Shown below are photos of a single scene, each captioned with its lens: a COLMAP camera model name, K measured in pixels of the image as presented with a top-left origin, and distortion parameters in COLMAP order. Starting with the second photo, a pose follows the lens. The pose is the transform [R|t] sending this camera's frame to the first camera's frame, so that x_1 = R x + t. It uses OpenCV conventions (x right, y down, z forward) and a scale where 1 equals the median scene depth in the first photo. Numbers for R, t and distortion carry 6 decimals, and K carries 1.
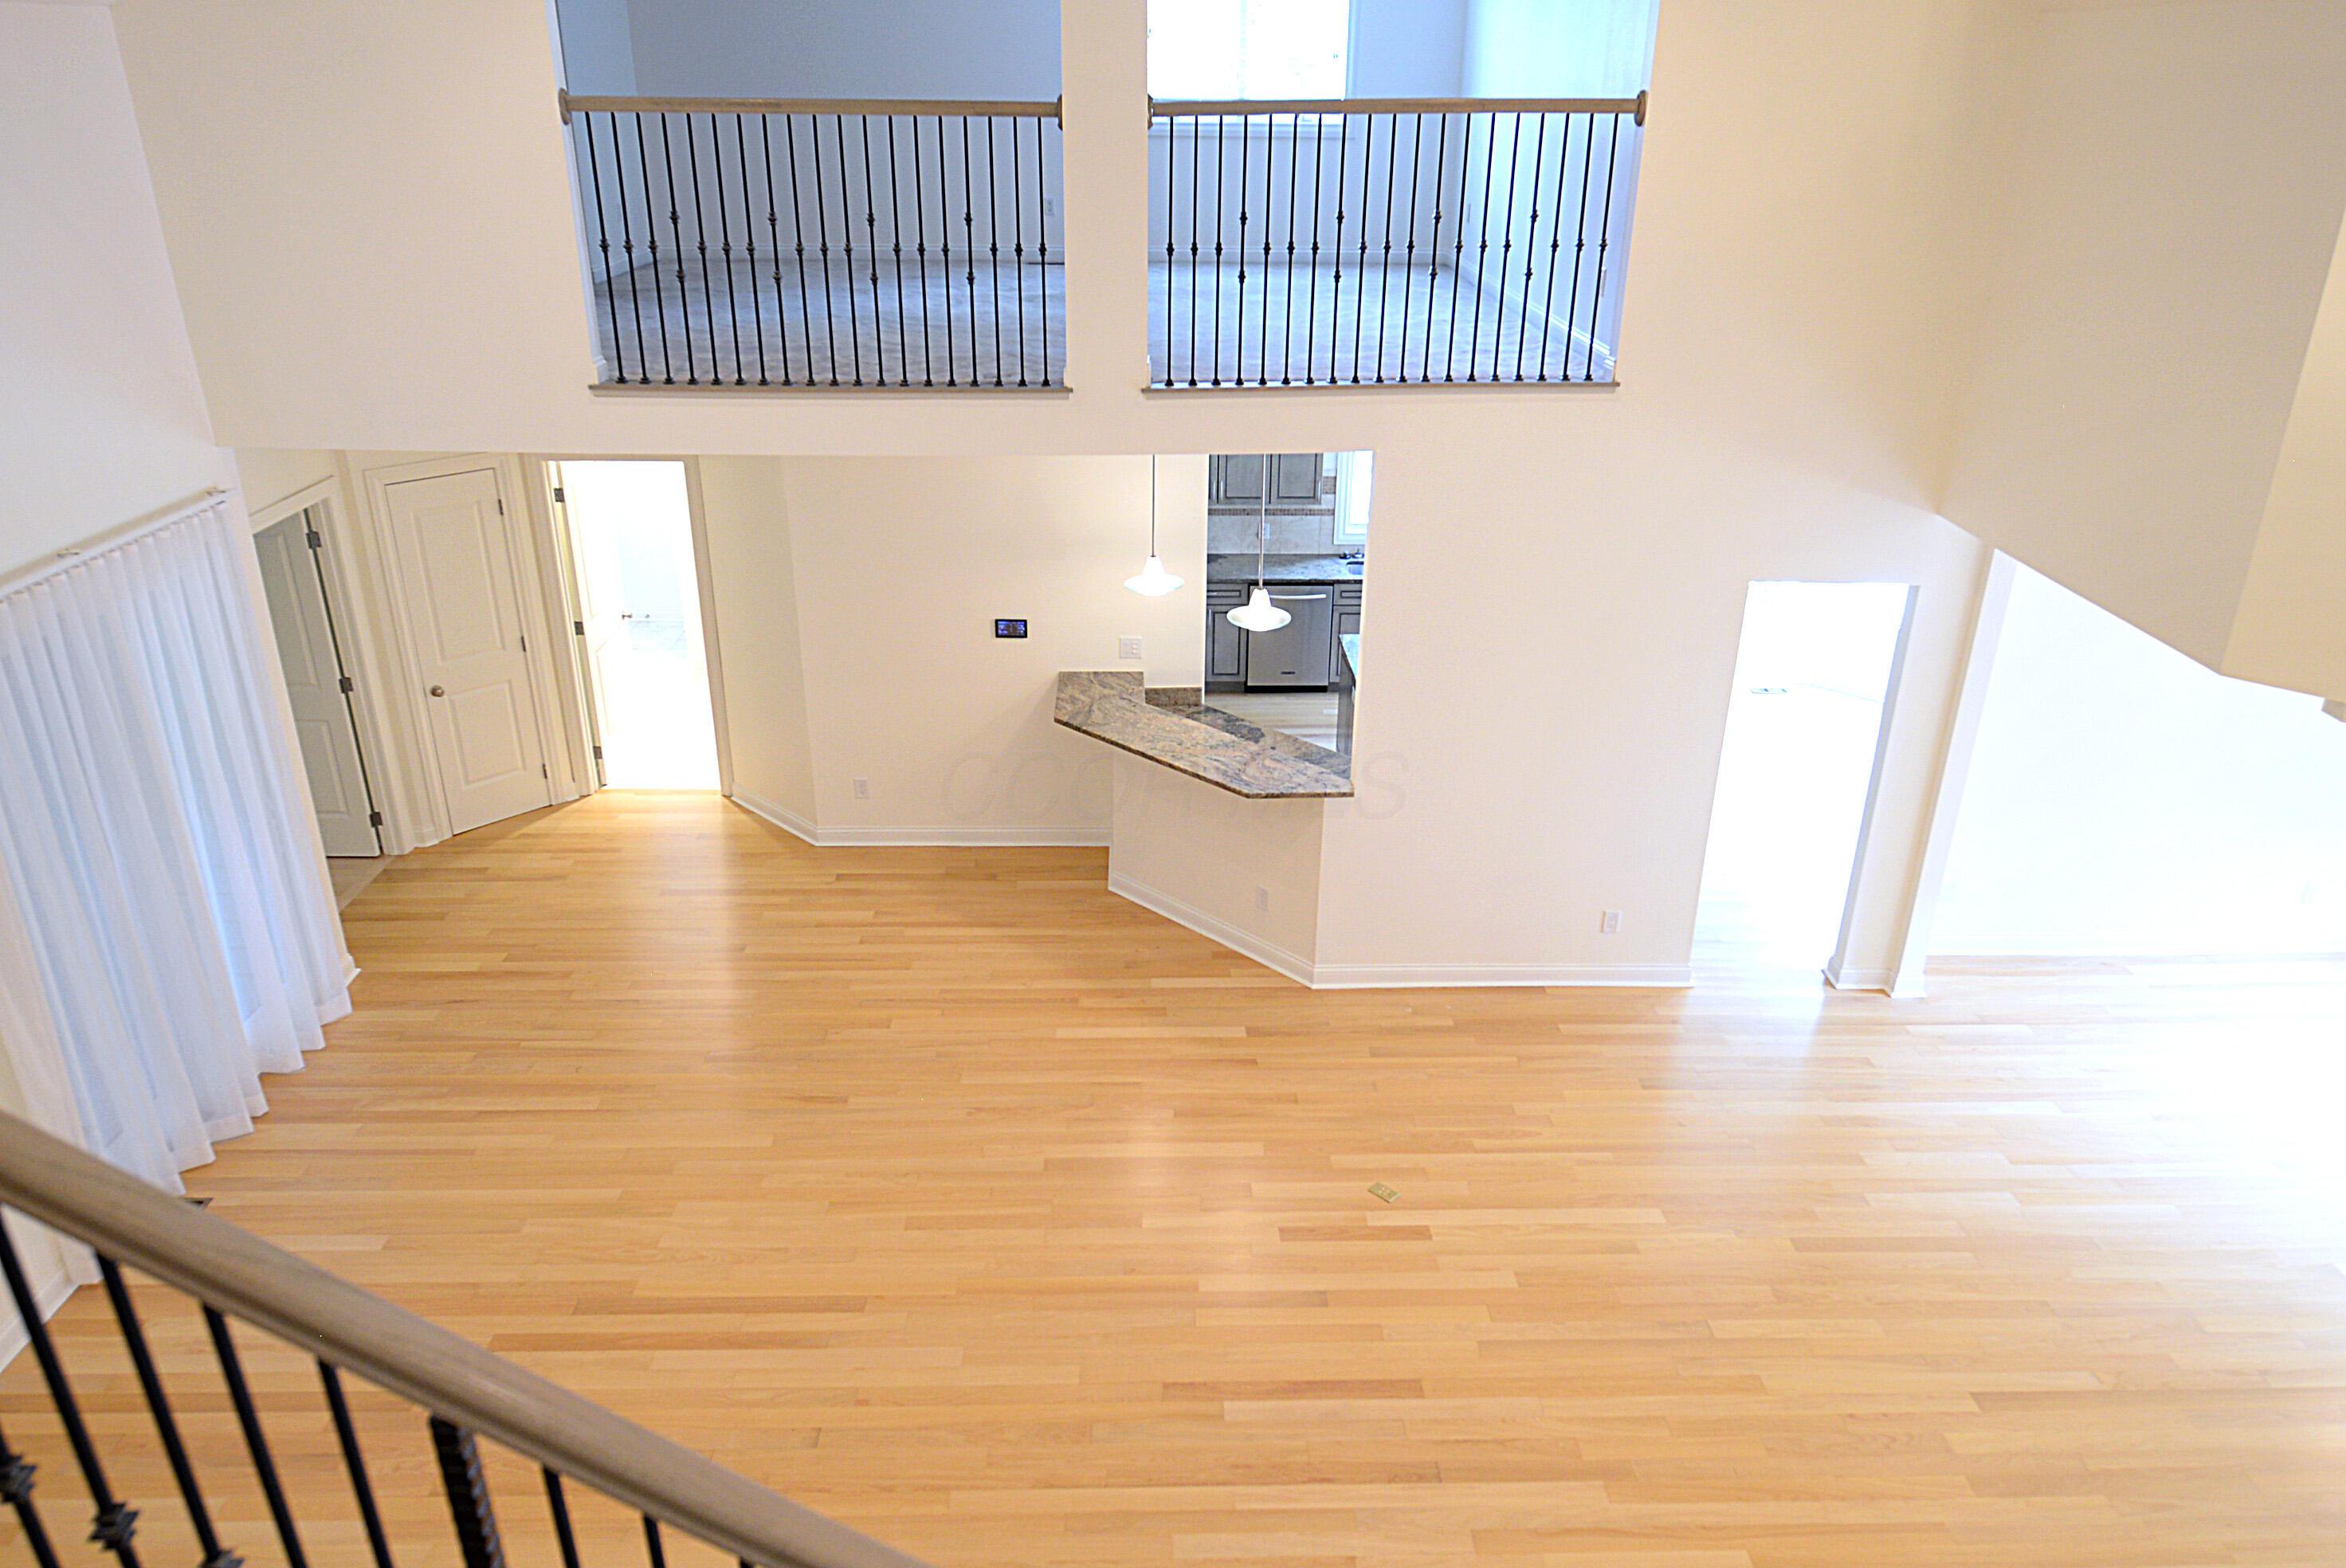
lens RADIAL K [[1625.7, 0, 1181.2], [0, 1625.7, 557.1], [0, 0, 1]] dist [-0.005964, -0.000518]
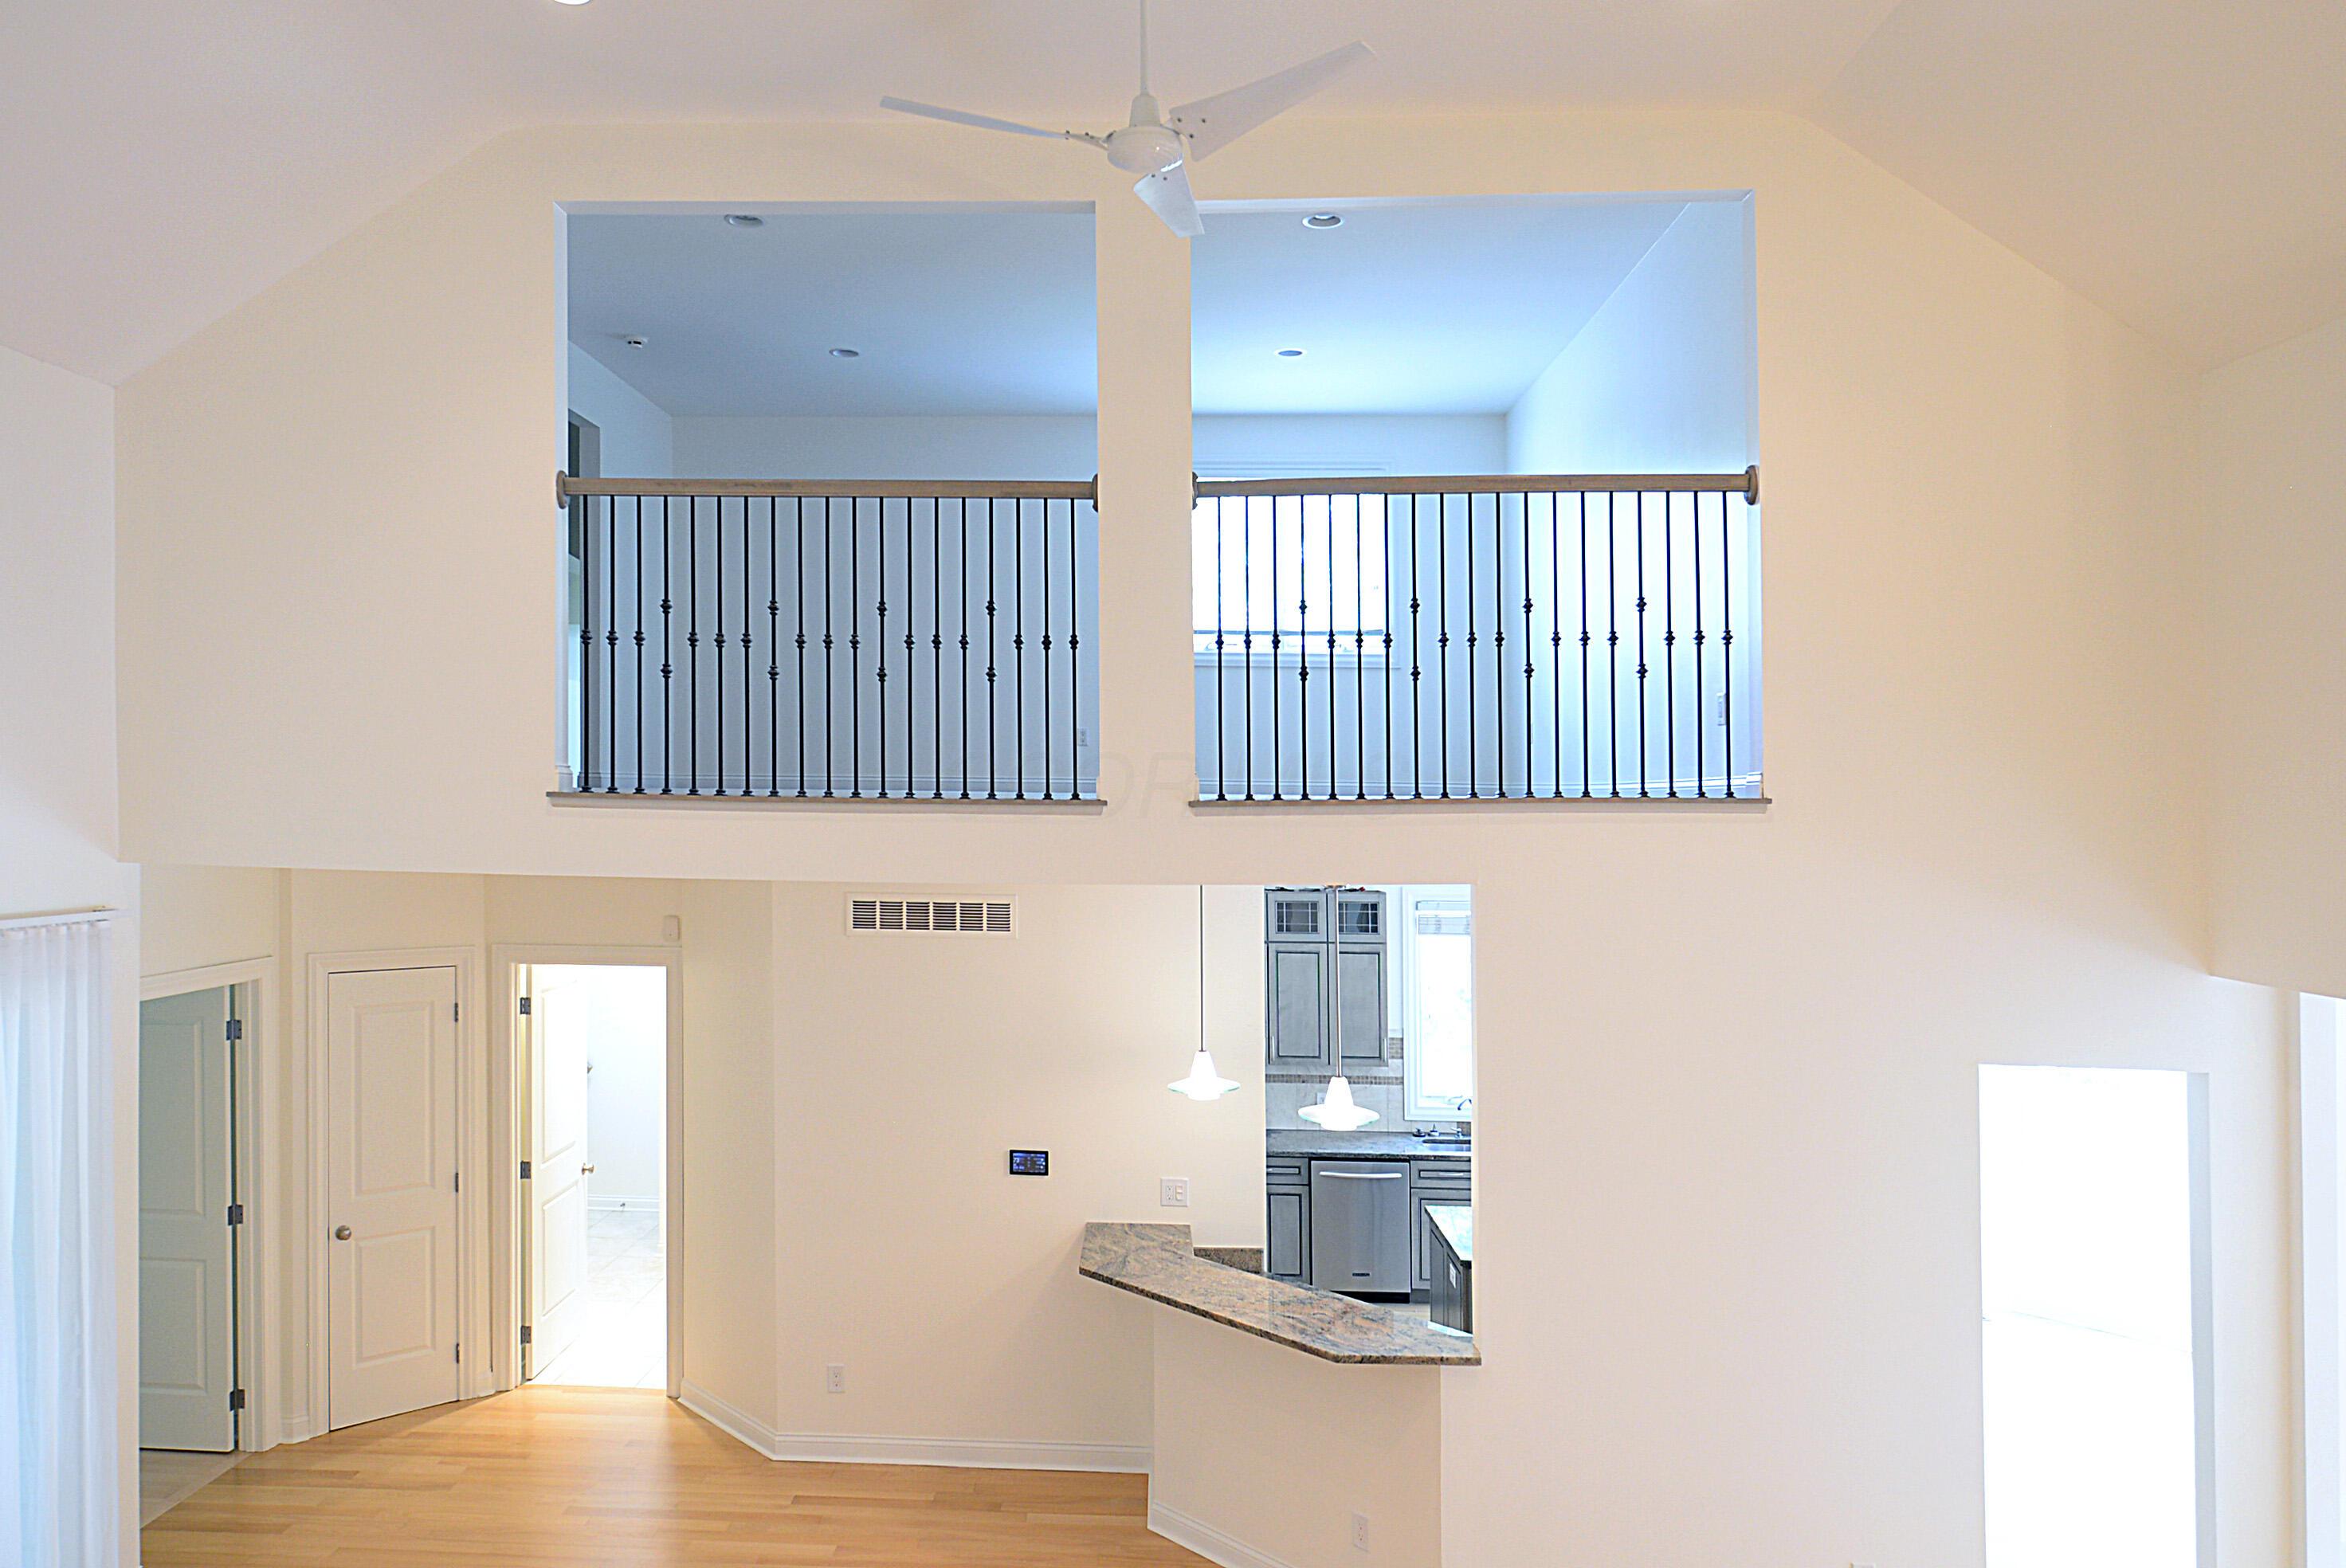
lens RADIAL K [[1503.5, 0, 1084.6], [0, 1503.5, 671.0], [0, 0, 1]] dist [-0.003715, -0.006767]
pose [[0.996930, -0.016925, -0.076449, -0.015249], [-0.014287, 0.920649, -0.390129, 0.119936], [0.076986, 0.390024, 0.917581, 0.223542]]
